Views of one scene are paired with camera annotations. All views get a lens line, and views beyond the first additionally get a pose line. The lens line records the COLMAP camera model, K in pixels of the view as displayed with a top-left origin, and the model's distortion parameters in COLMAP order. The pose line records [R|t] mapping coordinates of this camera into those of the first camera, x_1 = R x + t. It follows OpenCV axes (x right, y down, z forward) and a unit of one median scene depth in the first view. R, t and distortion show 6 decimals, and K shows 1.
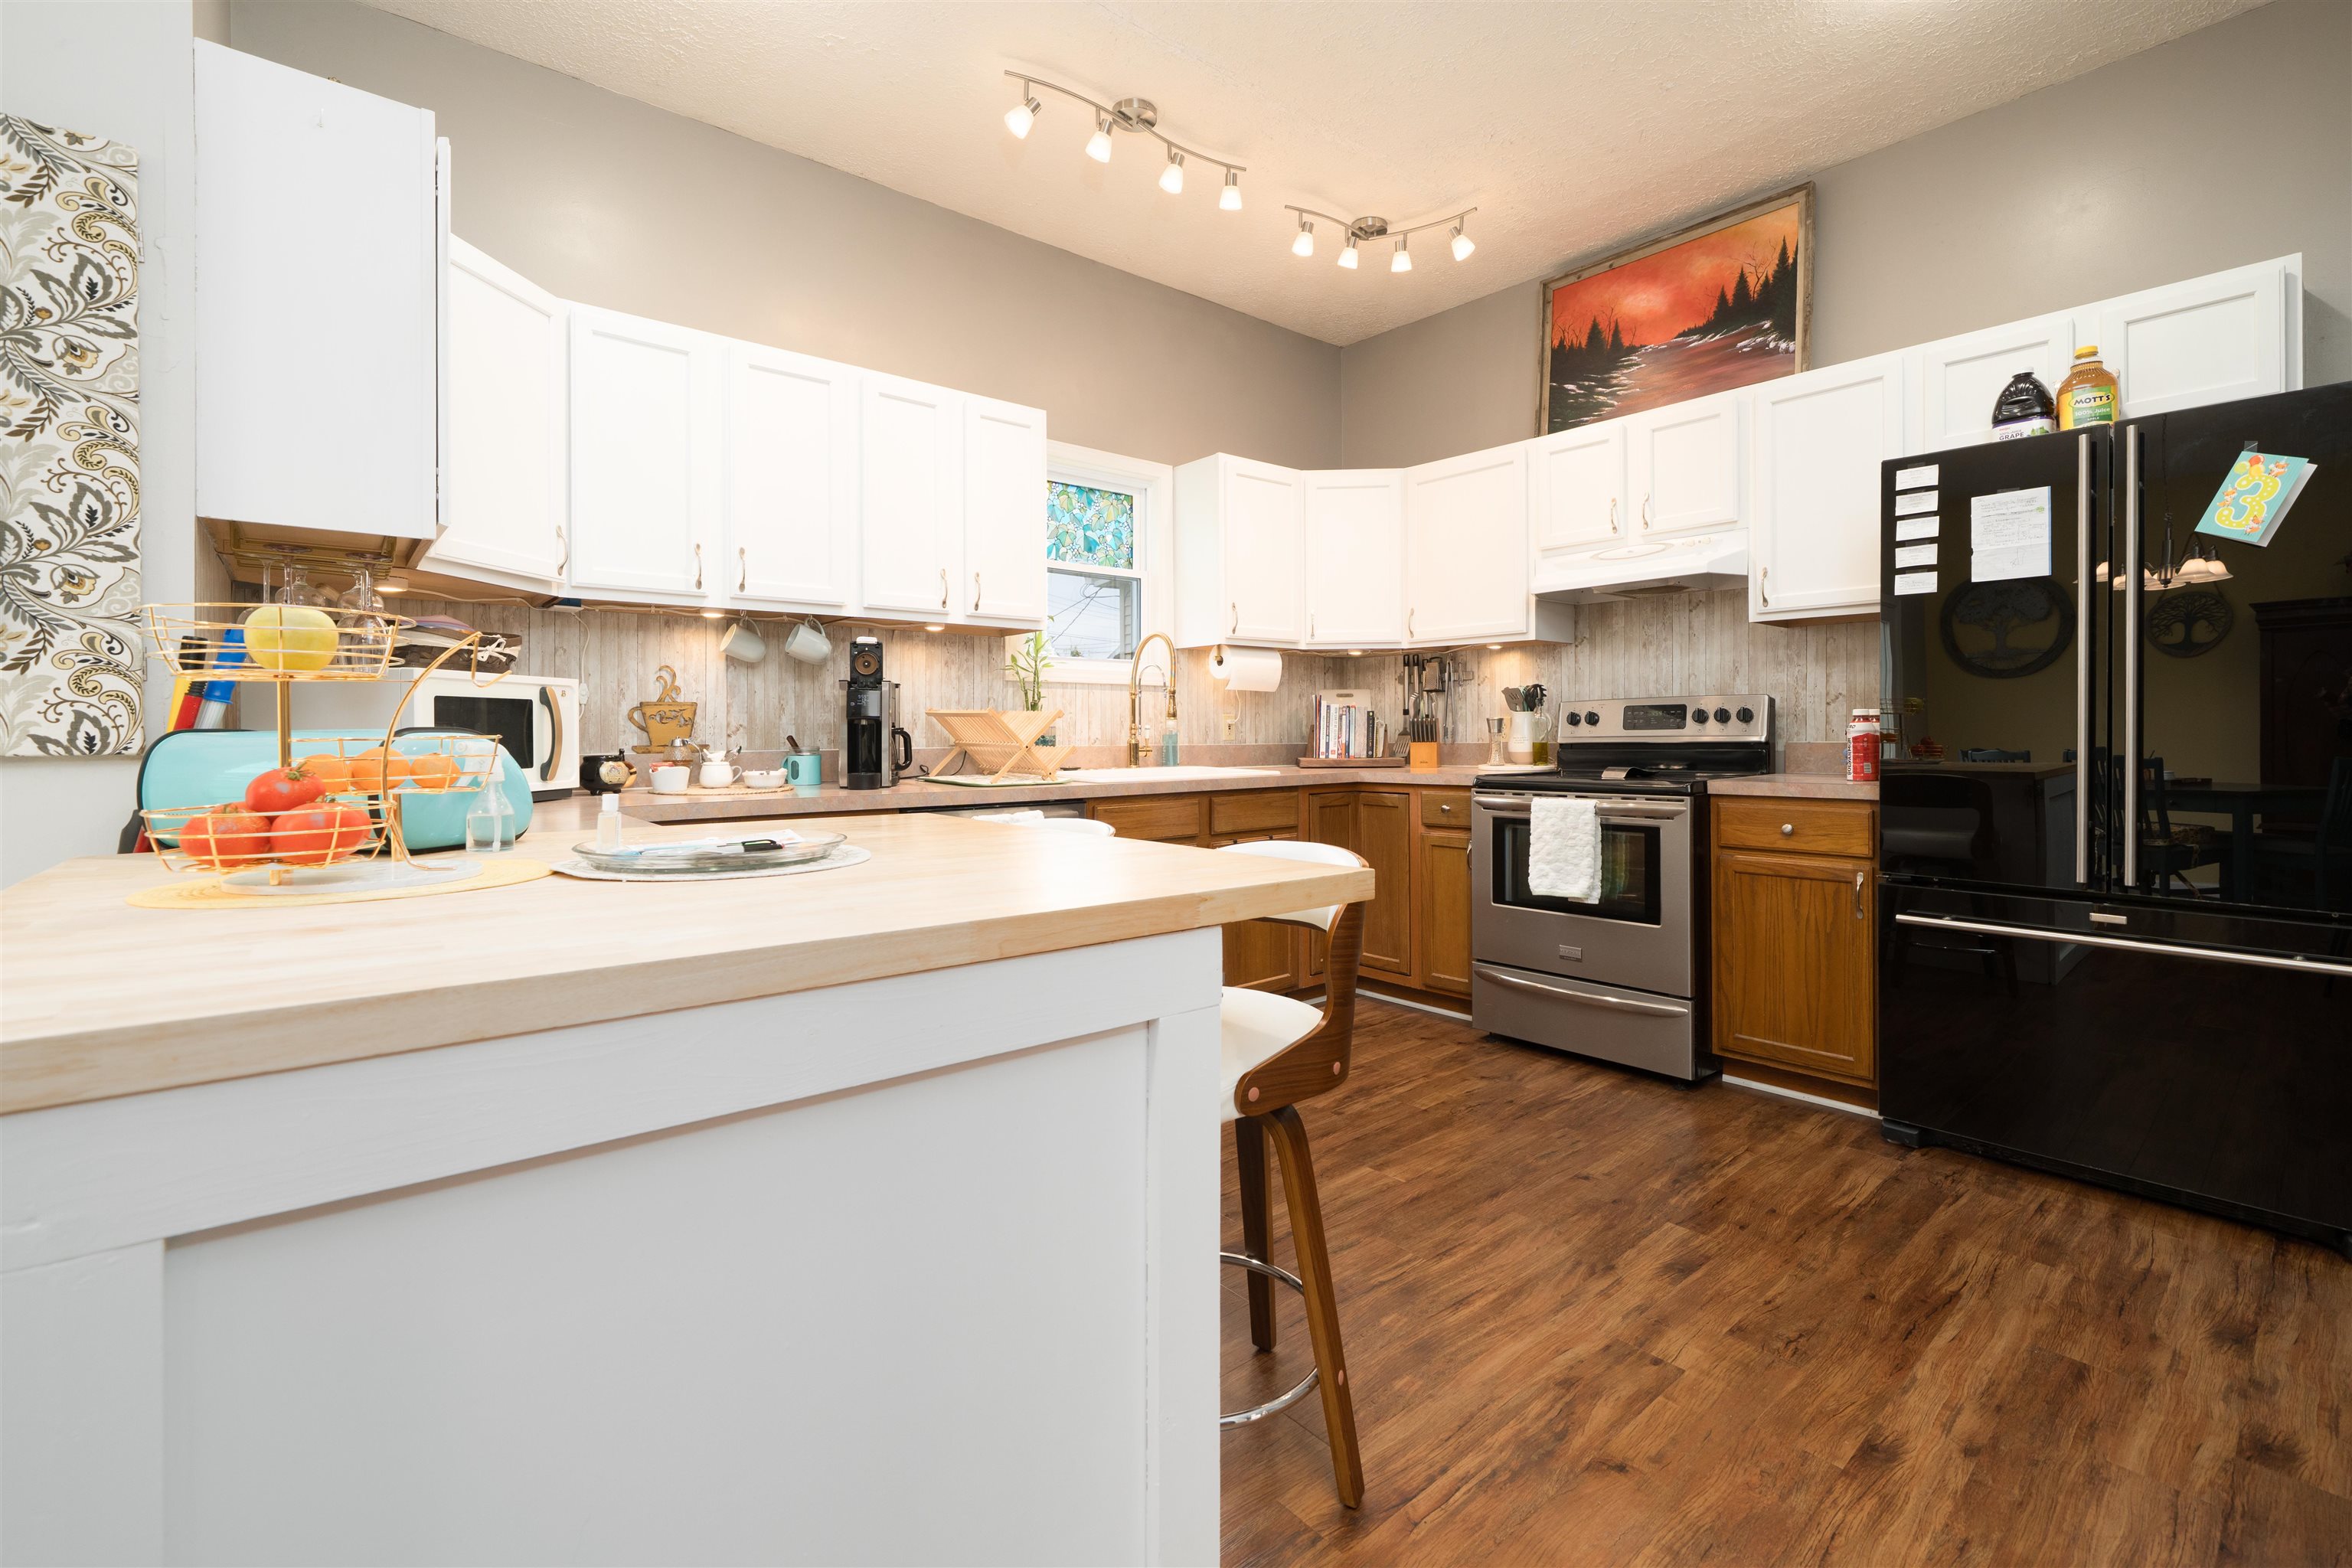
lens RADIAL K [[1023.0, 0, 1210.4], [0, 1023.0, 730.5], [0, 0, 1]] dist [-0.001335, 0.000413]
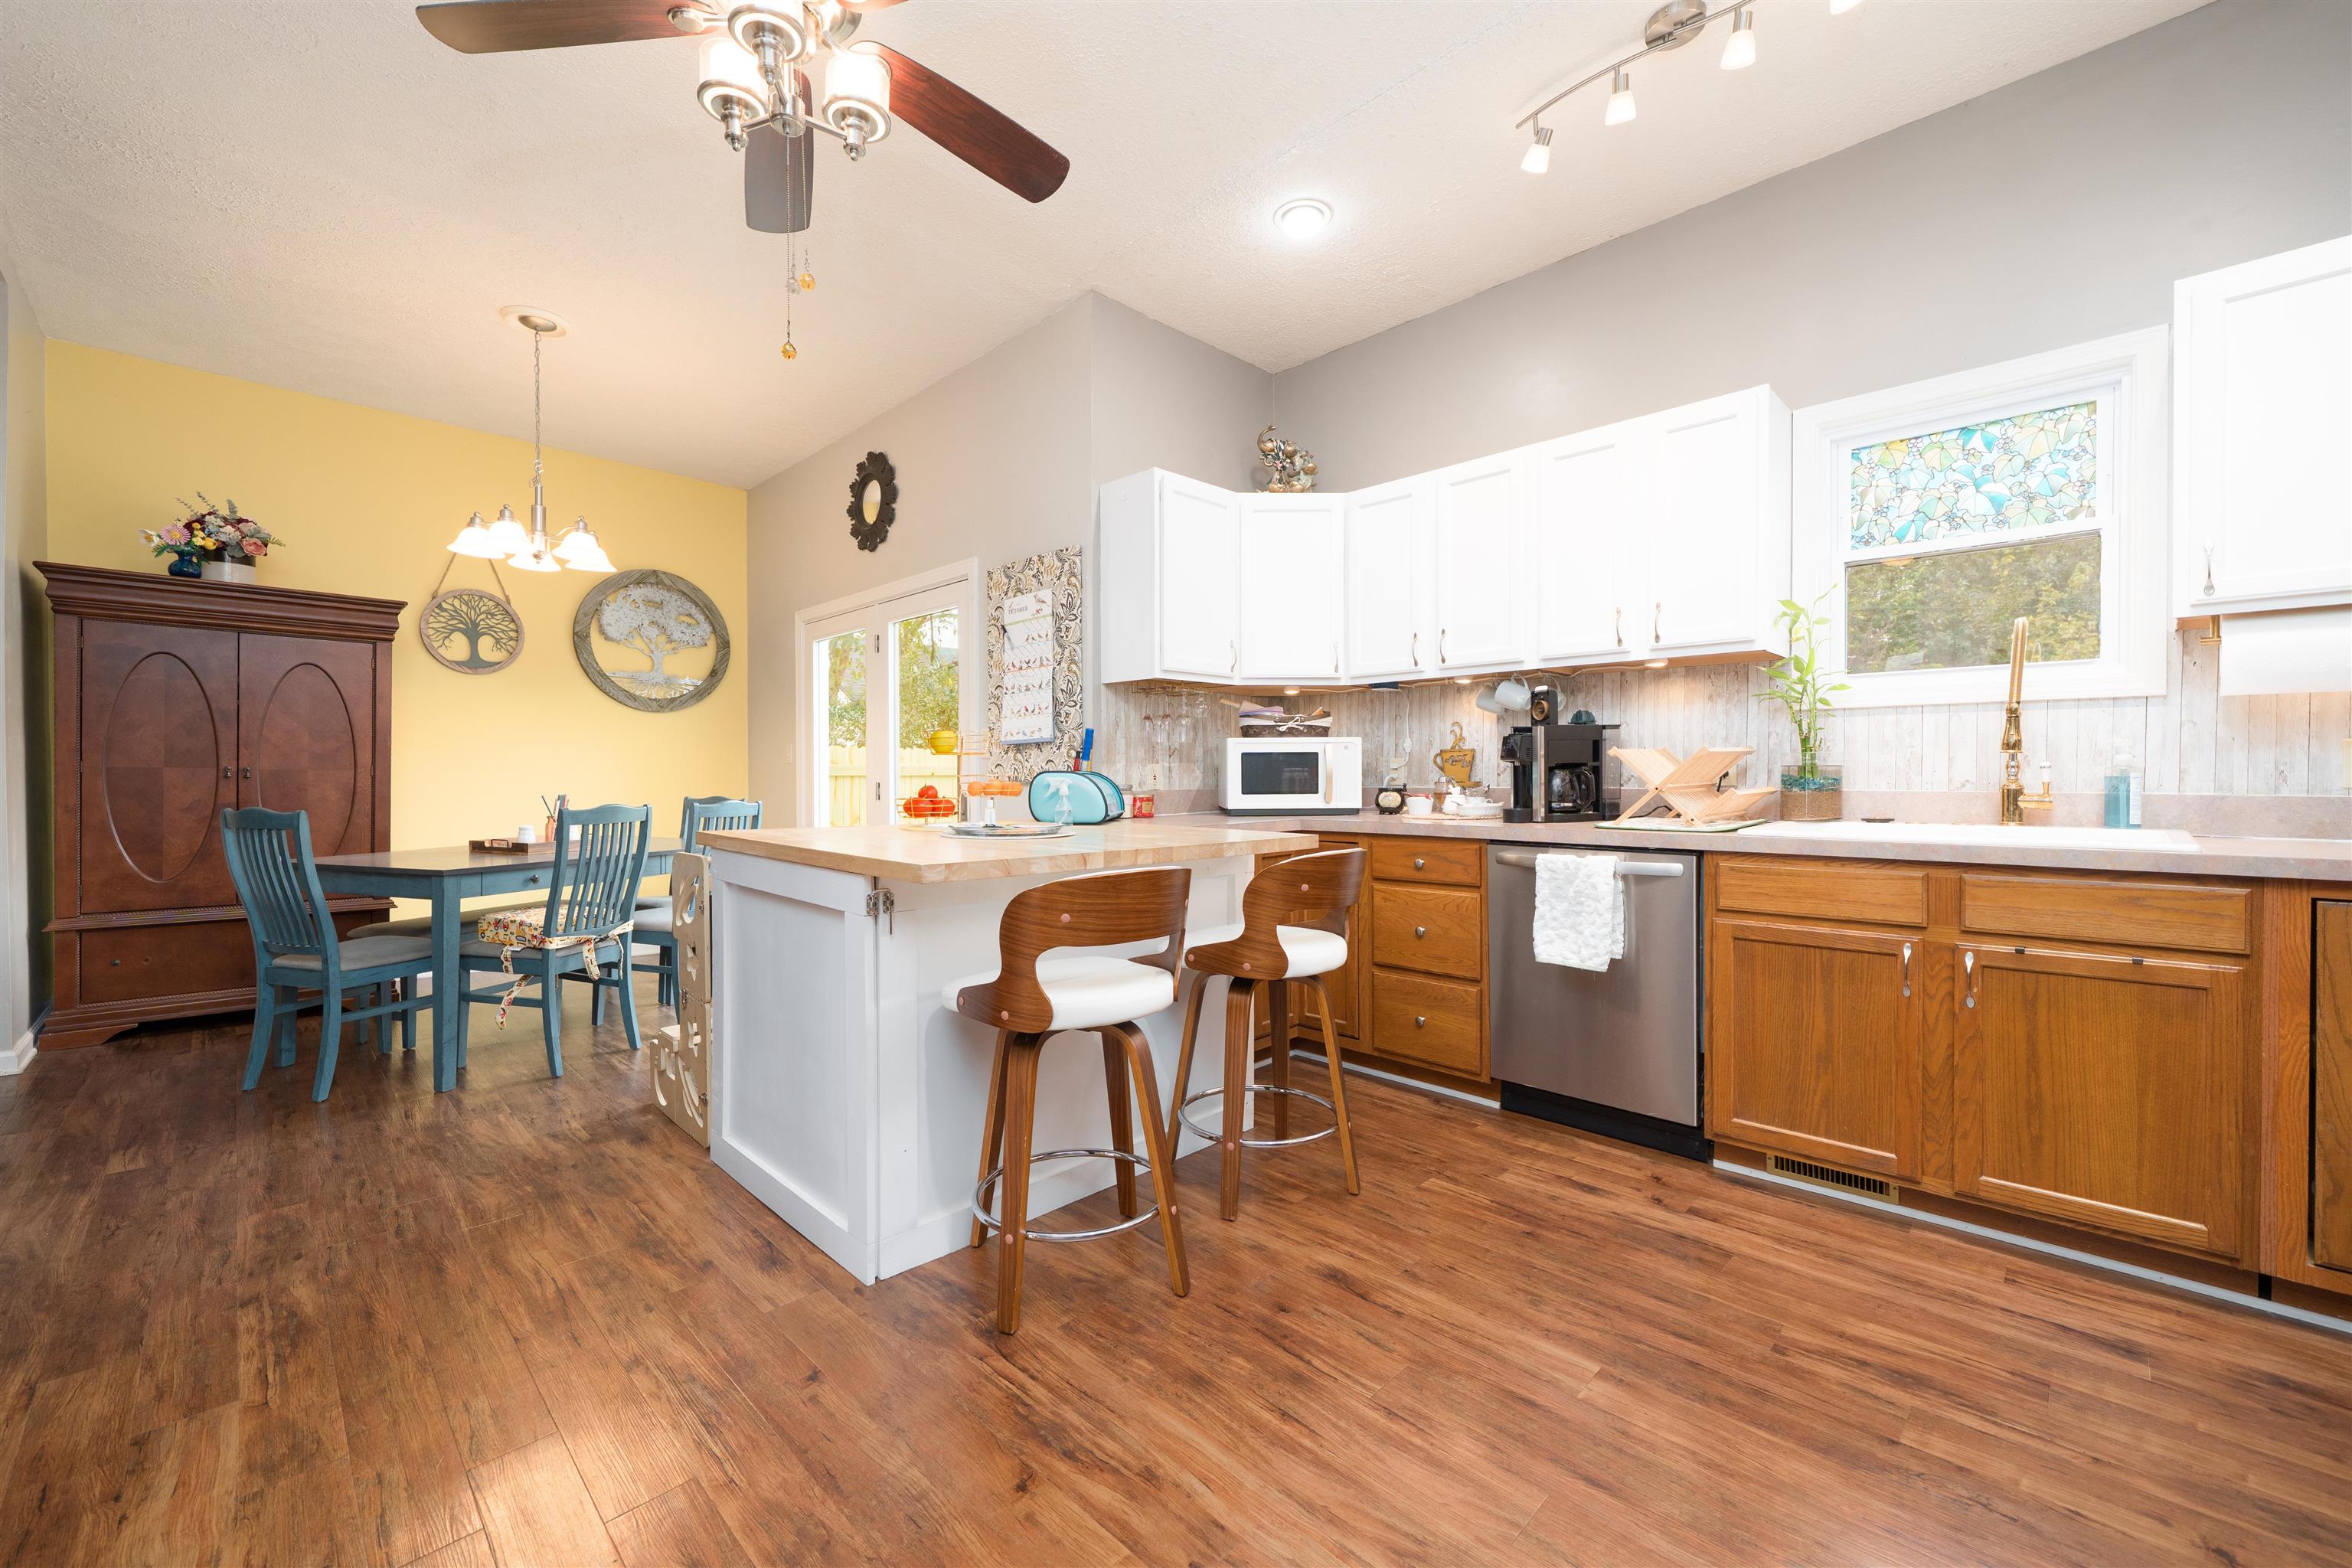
lens RADIAL K [[960.7, 0, 1175.2], [0, 960.7, 782.5], [0, 0, 1]] dist [-0.002967, 0.000082]
pose [[0.053356, 0.010940, -0.998516, 0.673668], [0.001820, 0.999937, 0.011052, 0.000768], [0.998574, -0.002407, 0.053332, 0.544748]]
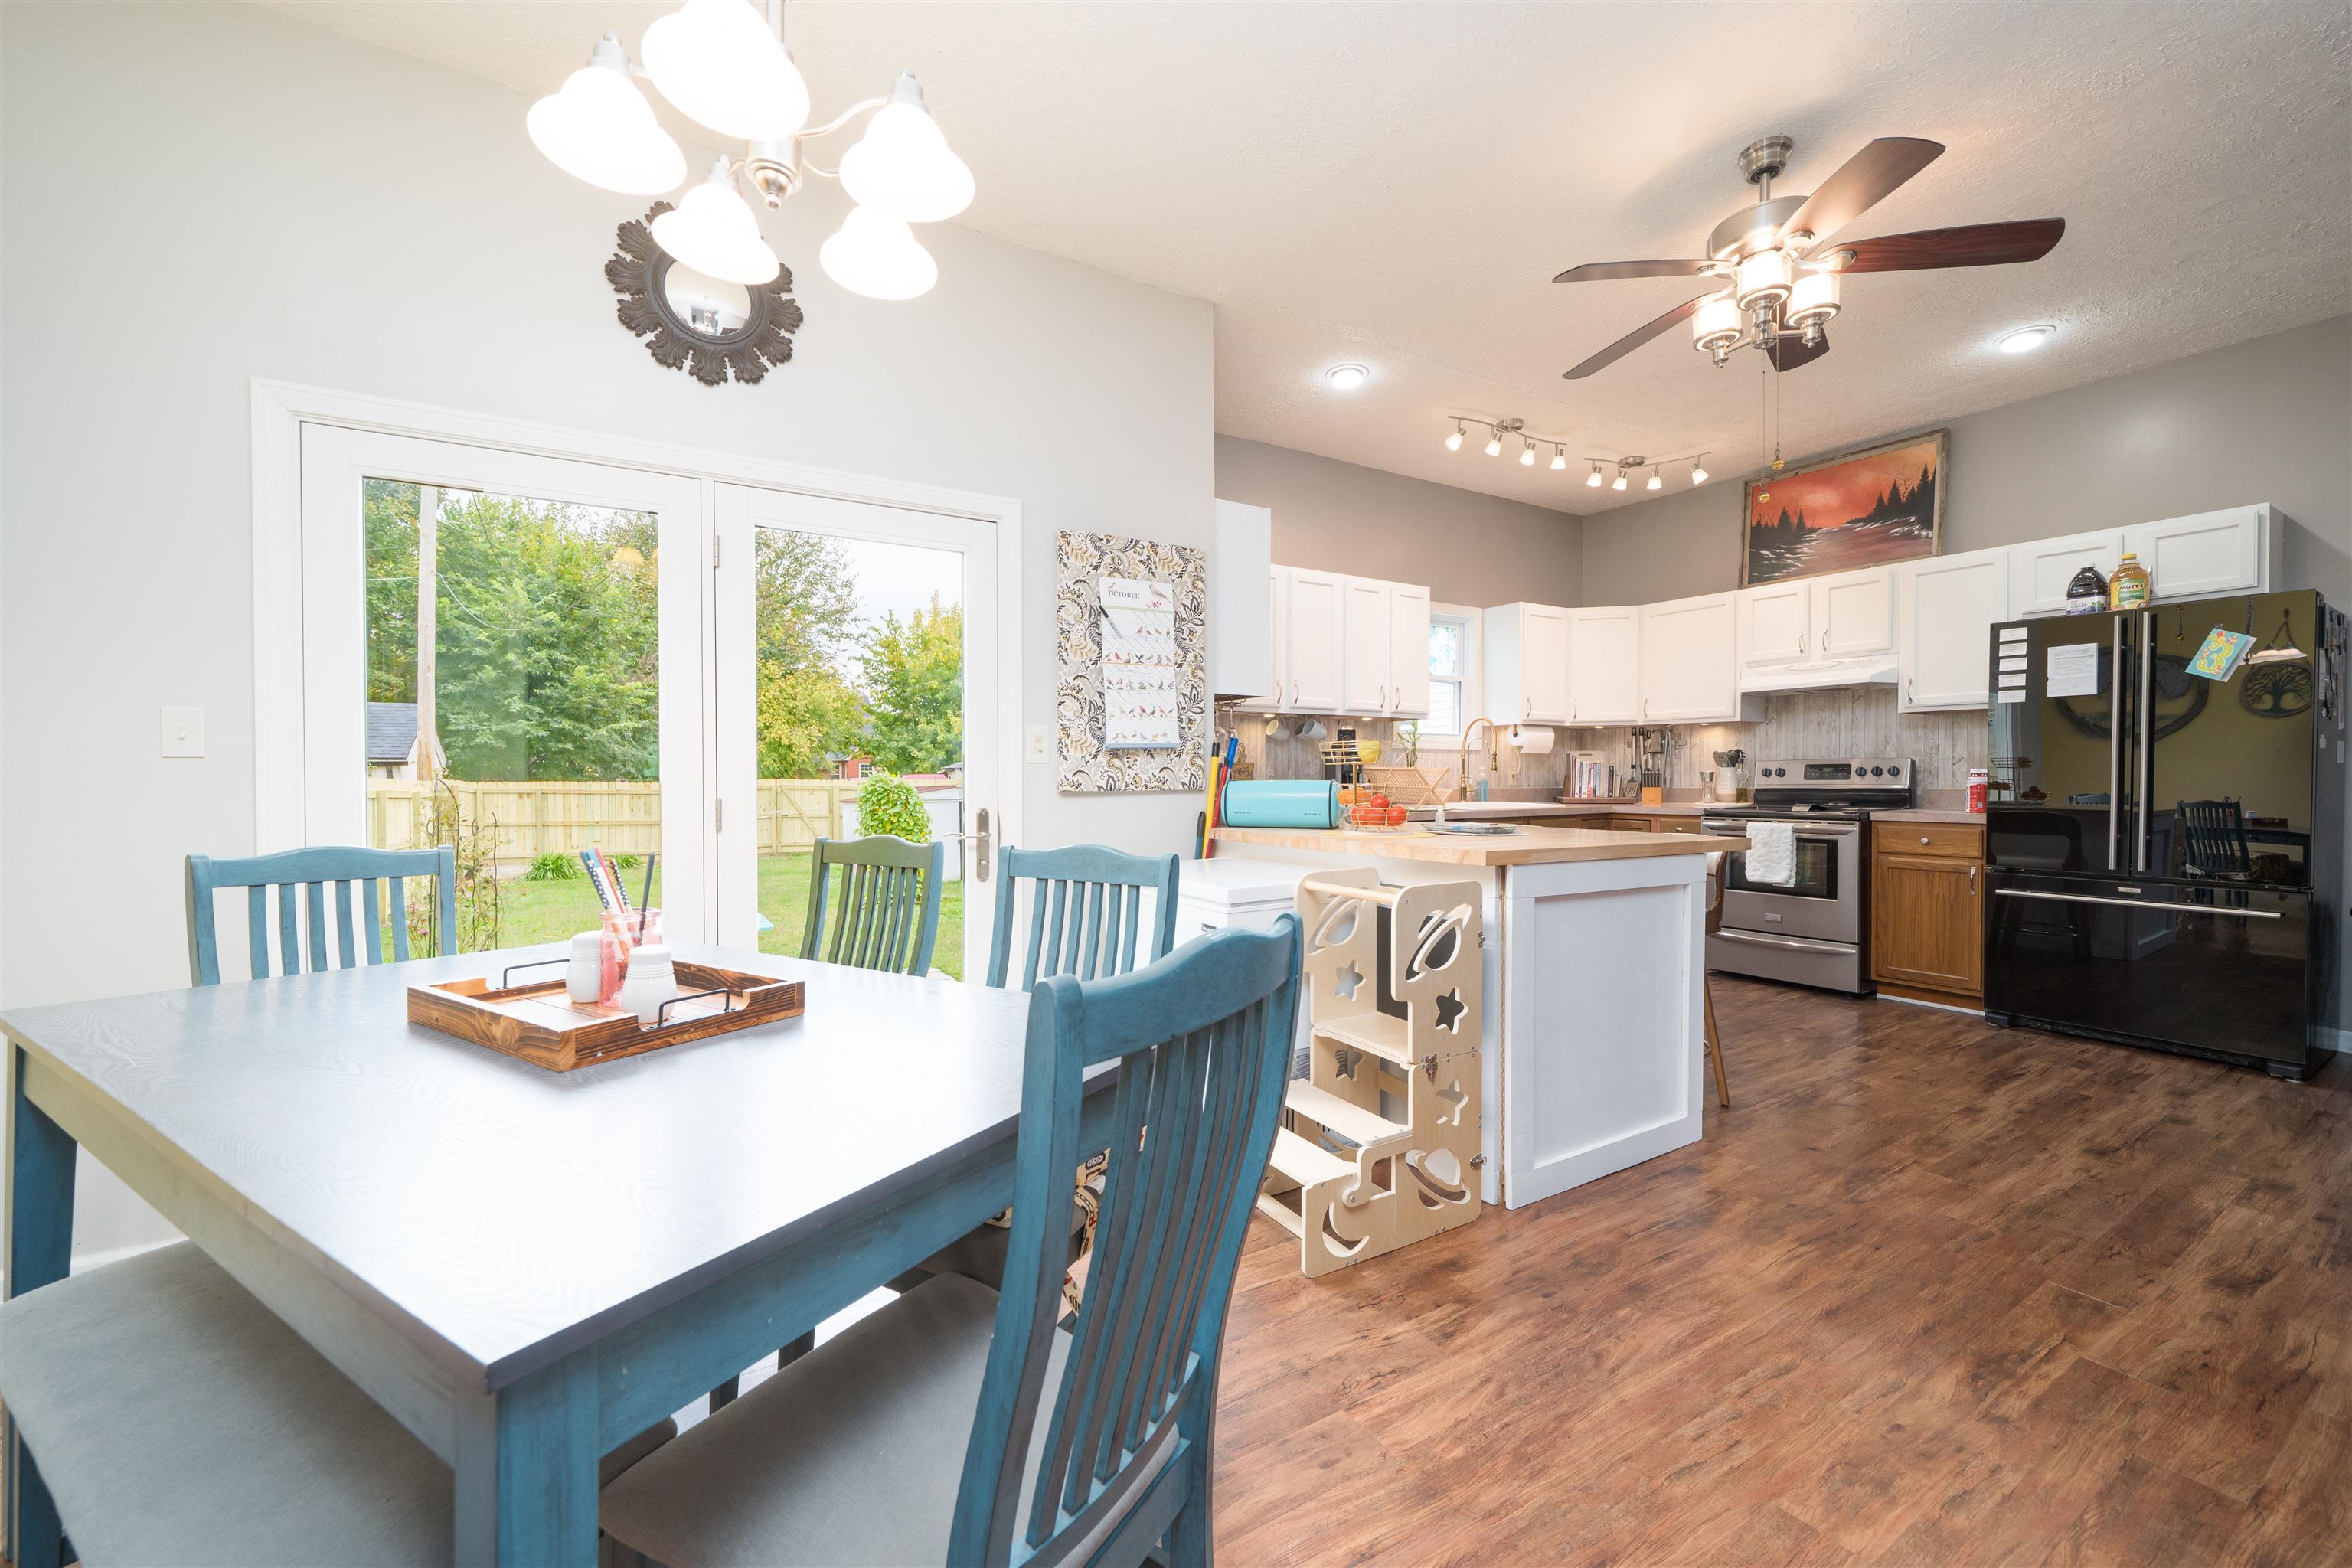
lens RADIAL K [[920.8, 0, 1176.0], [0, 920.8, 784.0], [0, 0, 1]] dist [0.000788, -0.000527]
pose [[0.987287, 0.005572, -0.158852, -0.373948], [-0.003867, 0.999932, 0.011037, -0.007676], [0.158902, -0.010282, 0.987241, -0.626376]]
